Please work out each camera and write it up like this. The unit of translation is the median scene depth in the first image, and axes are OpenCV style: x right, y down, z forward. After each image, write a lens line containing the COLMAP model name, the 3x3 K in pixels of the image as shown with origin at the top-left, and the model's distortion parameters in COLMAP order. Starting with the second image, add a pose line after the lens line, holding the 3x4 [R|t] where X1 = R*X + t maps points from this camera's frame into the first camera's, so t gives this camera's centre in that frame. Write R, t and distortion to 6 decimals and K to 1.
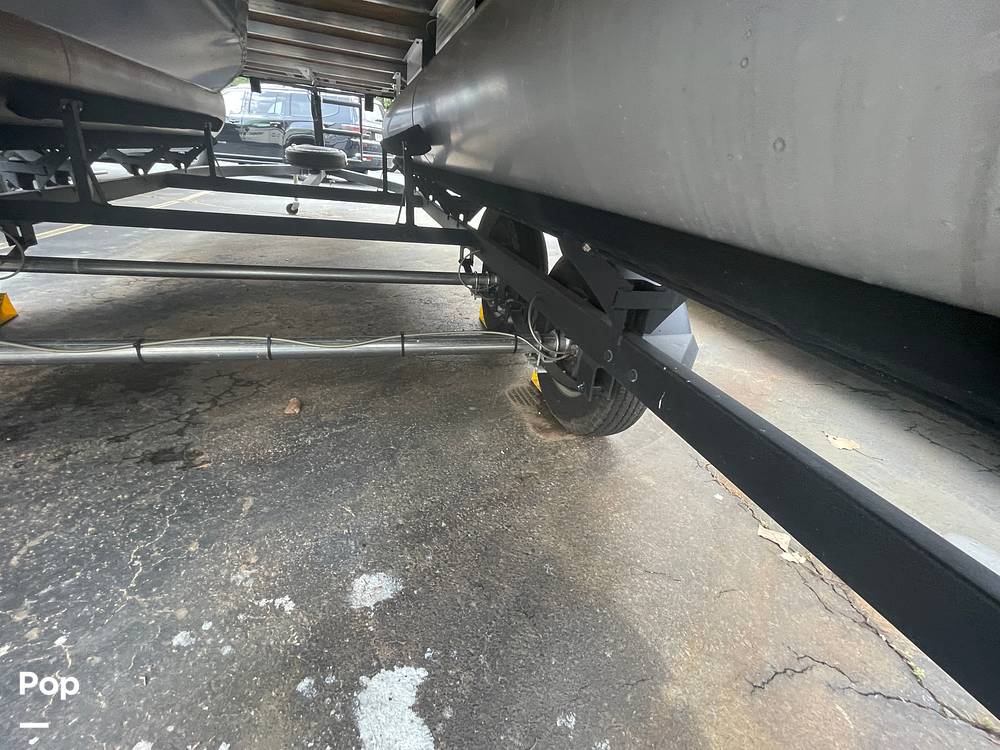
lens RADIAL K [[437.2, 0, 498.0], [0, 437.2, 375.7], [0, 0, 1]] dist [-0.000307, -0.000793]
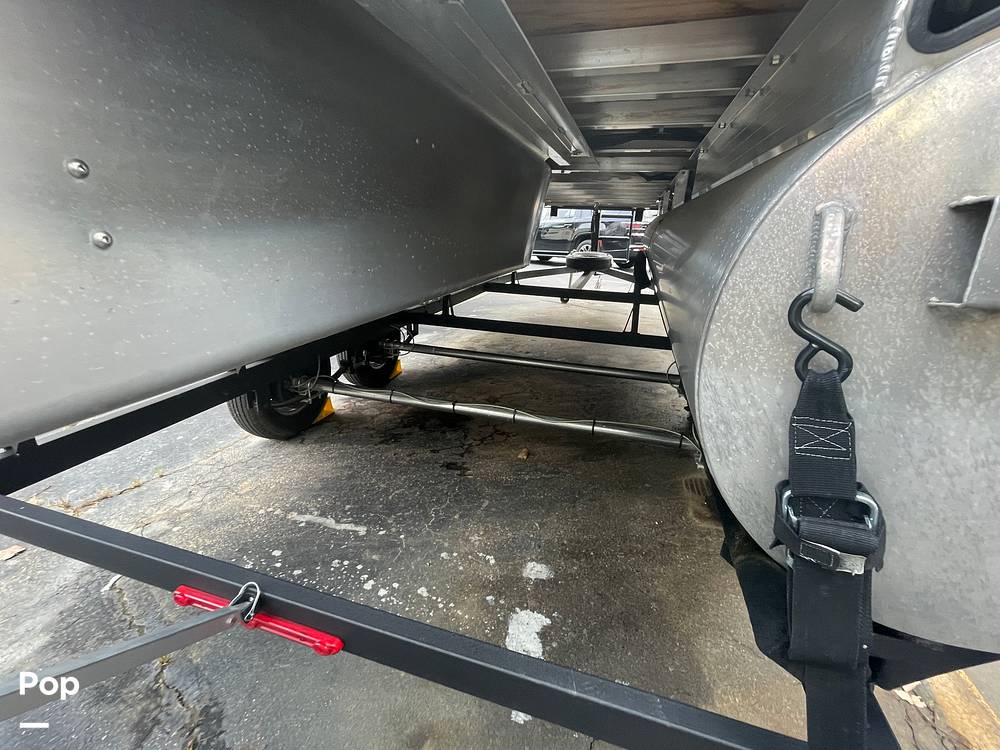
lens RADIAL K [[437.2, 0, 497.8], [0, 437.2, 375.7], [0, 0, 1]] dist [-0.000307, -0.000793]
pose [[0.834695, 0.109140, -0.539789, 0.311135], [-0.192160, 0.976281, -0.099749, -0.033334], [0.516100, 0.186986, 0.835869, -0.462641]]
